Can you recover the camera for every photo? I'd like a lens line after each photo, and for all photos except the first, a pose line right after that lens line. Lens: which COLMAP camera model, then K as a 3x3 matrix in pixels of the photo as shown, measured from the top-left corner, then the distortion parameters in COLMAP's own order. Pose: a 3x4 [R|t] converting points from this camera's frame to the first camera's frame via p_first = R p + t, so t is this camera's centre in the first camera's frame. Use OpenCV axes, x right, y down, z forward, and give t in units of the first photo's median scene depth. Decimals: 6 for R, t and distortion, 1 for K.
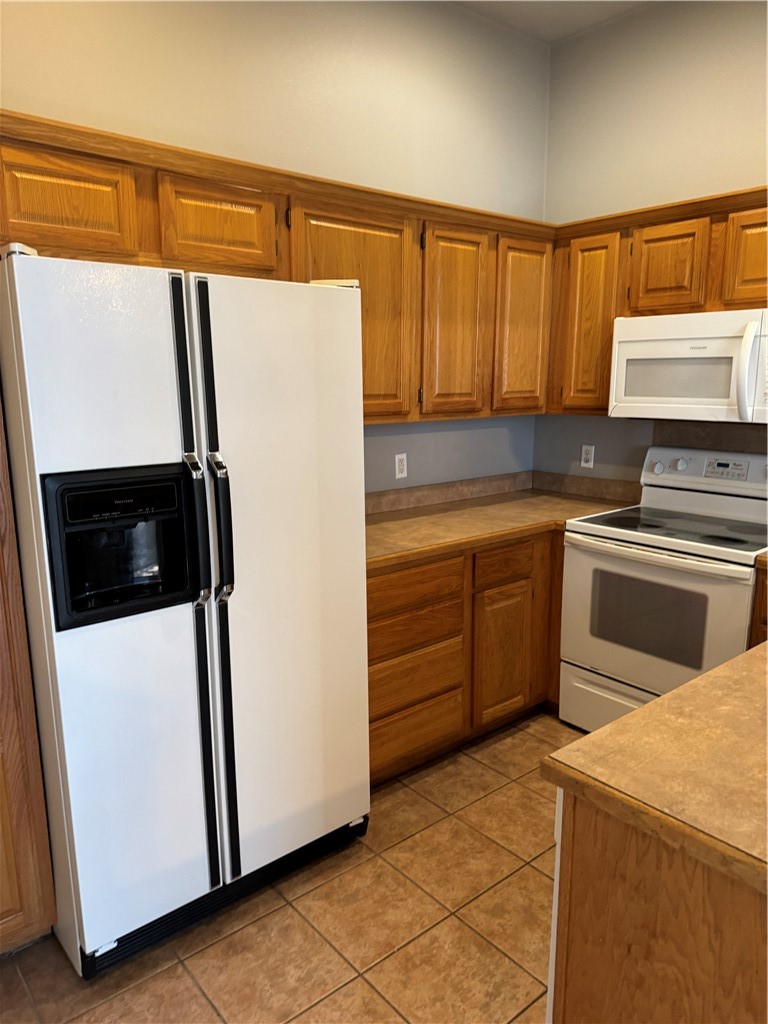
lens RADIAL K [[715.9, 0, 383.0], [0, 715.9, 509.8], [0, 0, 1]] dist [-0.004360, -0.018171]
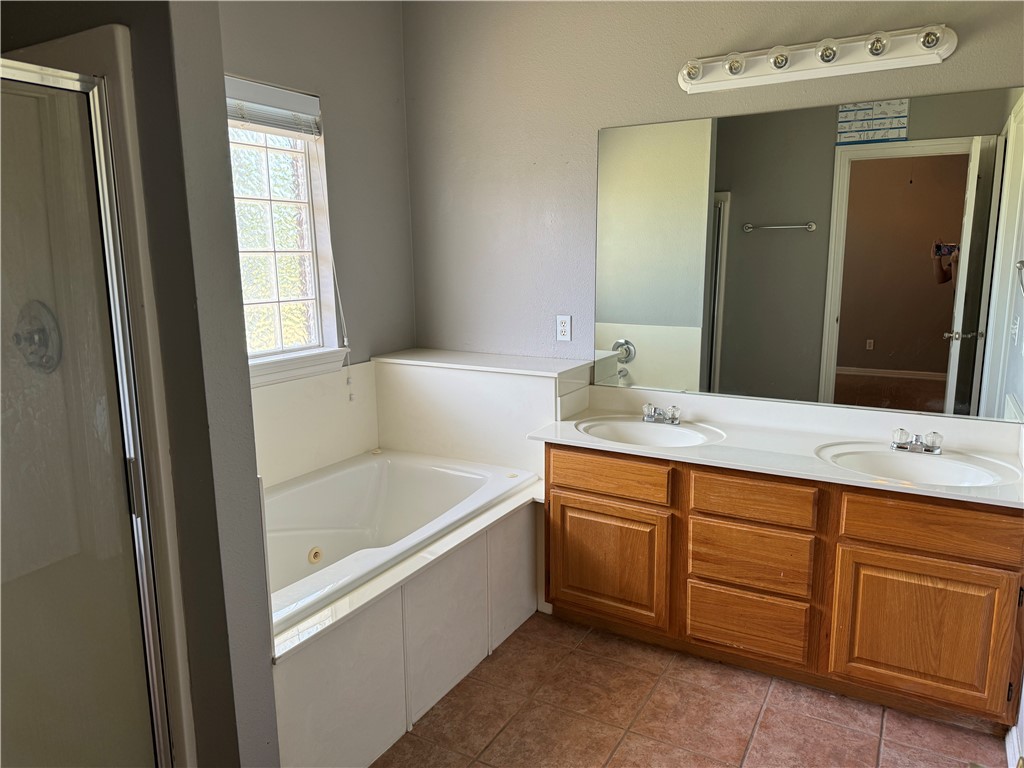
lens RADIAL K [[712.5, 0, 512.9], [0, 712.5, 385.0], [0, 0, 1]] dist [-0.001164, -0.024558]
pose [[-0.936931, 0.072928, -0.341822, 0.389186], [-0.055728, 0.934307, 0.352086, -0.316930], [0.345043, 0.348929, -0.871317, 1.878691]]
